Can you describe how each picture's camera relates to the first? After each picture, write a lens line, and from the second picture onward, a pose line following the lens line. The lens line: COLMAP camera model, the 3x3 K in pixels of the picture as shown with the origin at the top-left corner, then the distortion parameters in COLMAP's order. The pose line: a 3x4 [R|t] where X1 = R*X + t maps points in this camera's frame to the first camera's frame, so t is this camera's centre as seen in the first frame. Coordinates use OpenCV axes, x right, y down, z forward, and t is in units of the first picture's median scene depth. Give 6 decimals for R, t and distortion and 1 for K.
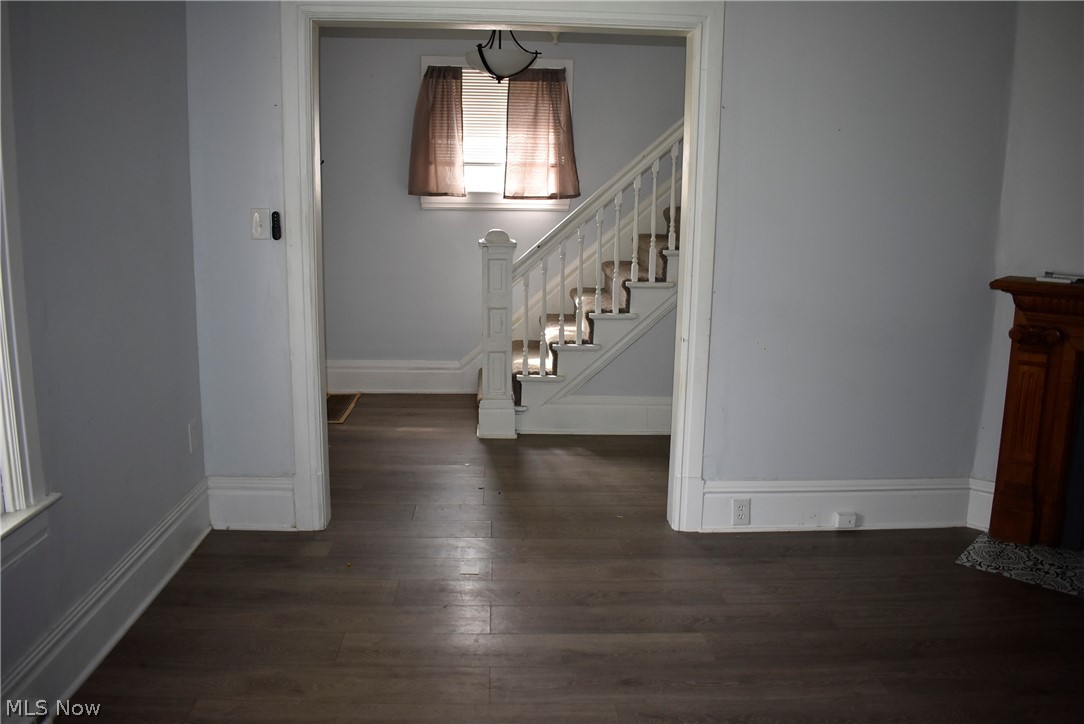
lens RADIAL K [[851.7, 0, 539.2], [0, 851.7, 358.9], [0, 0, 1]] dist [-0.090302, 0.010436]
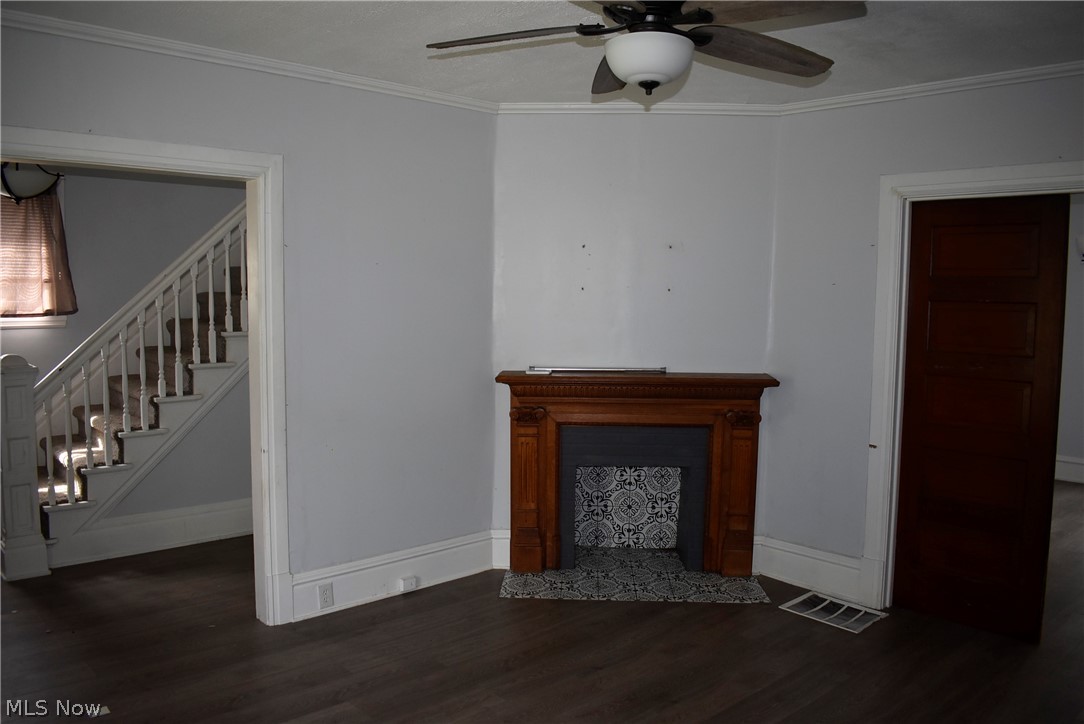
lens RADIAL K [[851.7, 0, 546.4], [0, 851.7, 360.8], [0, 0, 1]] dist [-0.090302, 0.010436]
pose [[0.772326, -0.061282, 0.632264, -0.221671], [0.121480, 0.991214, -0.052317, -0.034961], [-0.623502, 0.117214, 0.772985, -0.087456]]
